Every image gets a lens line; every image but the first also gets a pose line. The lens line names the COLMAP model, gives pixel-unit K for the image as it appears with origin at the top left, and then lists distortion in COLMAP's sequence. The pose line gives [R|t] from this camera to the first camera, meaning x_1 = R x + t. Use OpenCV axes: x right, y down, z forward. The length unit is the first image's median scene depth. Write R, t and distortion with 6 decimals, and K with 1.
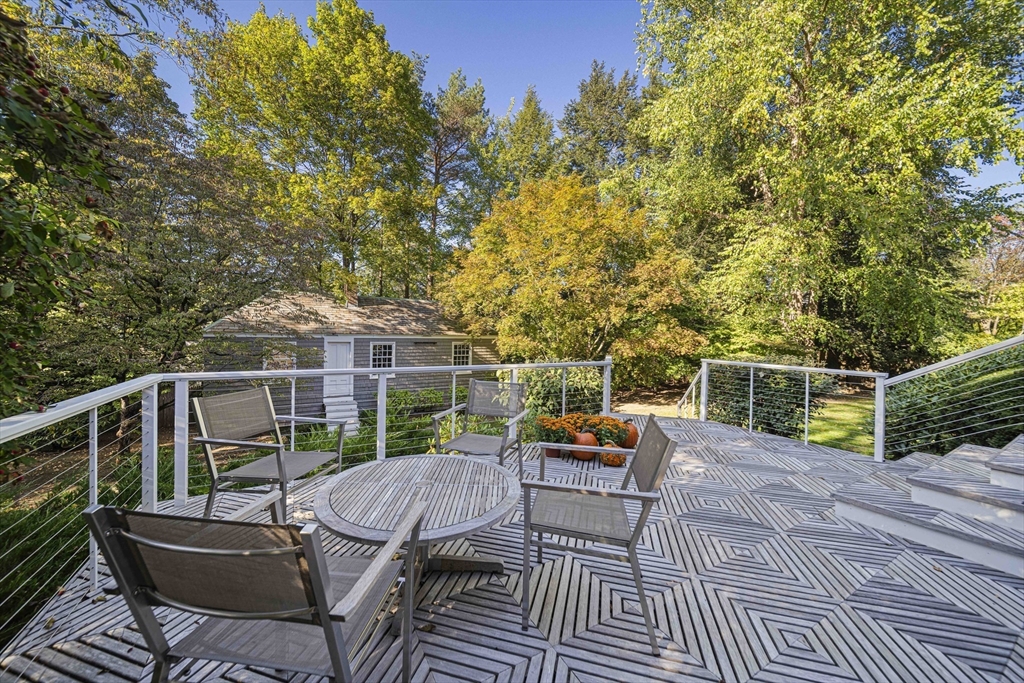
lens RADIAL K [[365.0, 0, 508.4], [0, 365.0, 340.8], [0, 0, 1]] dist [-0.000132, -0.001163]
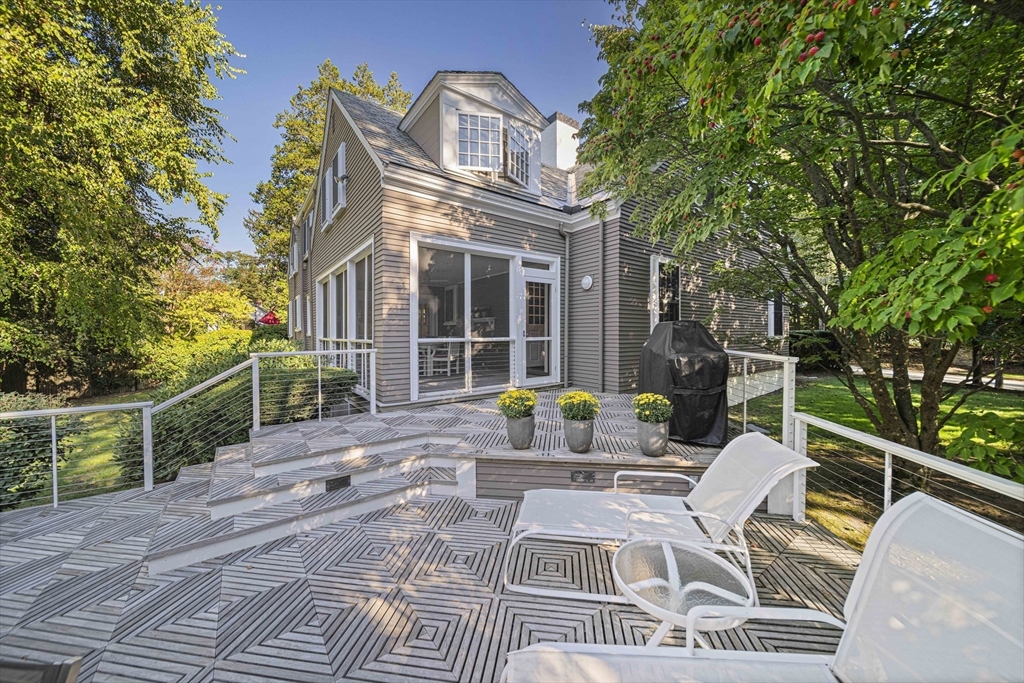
lens RADIAL K [[365.0, 0, 511.2], [0, 365.0, 337.9], [0, 0, 1]] dist [-0.000132, -0.001163]
pose [[-0.125424, -0.029249, 0.991672, -0.038842], [0.015547, 0.999385, 0.031443, -0.047215], [-0.991981, 0.019361, -0.124892, 0.062437]]
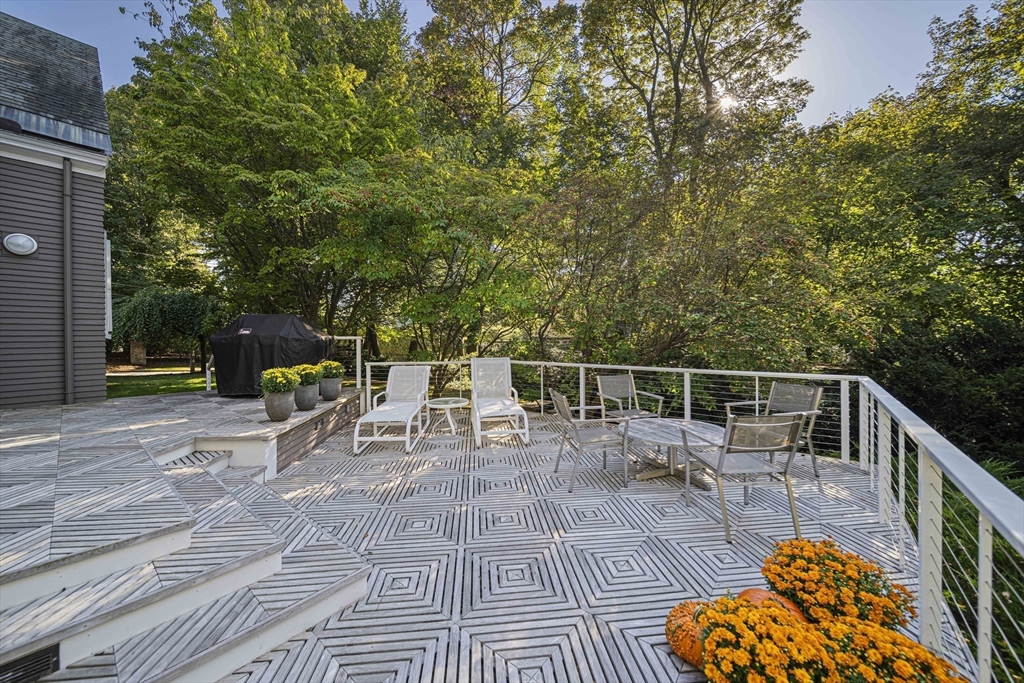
lens RADIAL K [[365.0, 0, 511.4], [0, 365.0, 345.5], [0, 0, 1]] dist [-0.000132, -0.001163]
pose [[-0.931922, -0.003378, -0.362643, 0.242841], [-0.015491, 0.999415, 0.030501, -0.023786], [0.362328, 0.034042, -0.931429, 0.503514]]
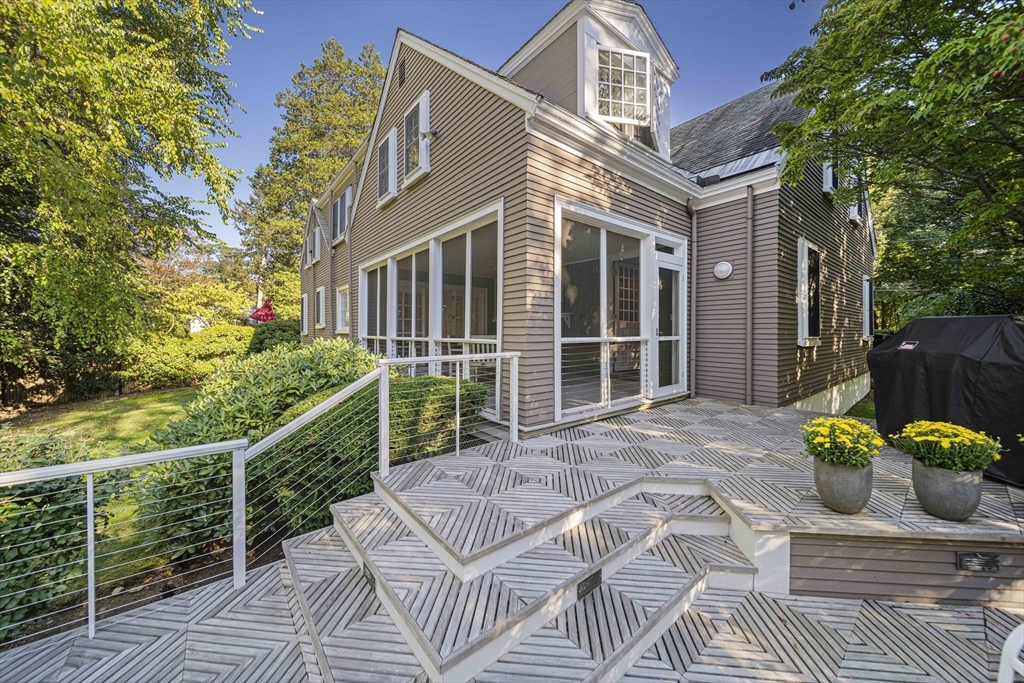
lens RADIAL K [[365.0, 0, 505.7], [0, 365.0, 332.0], [0, 0, 1]] dist [-0.000132, -0.001163]
pose [[-0.162764, -0.019011, 0.986482, 0.135355], [0.010451, 0.999725, 0.020991, -0.047059], [-0.986610, 0.013726, -0.162521, 0.270988]]
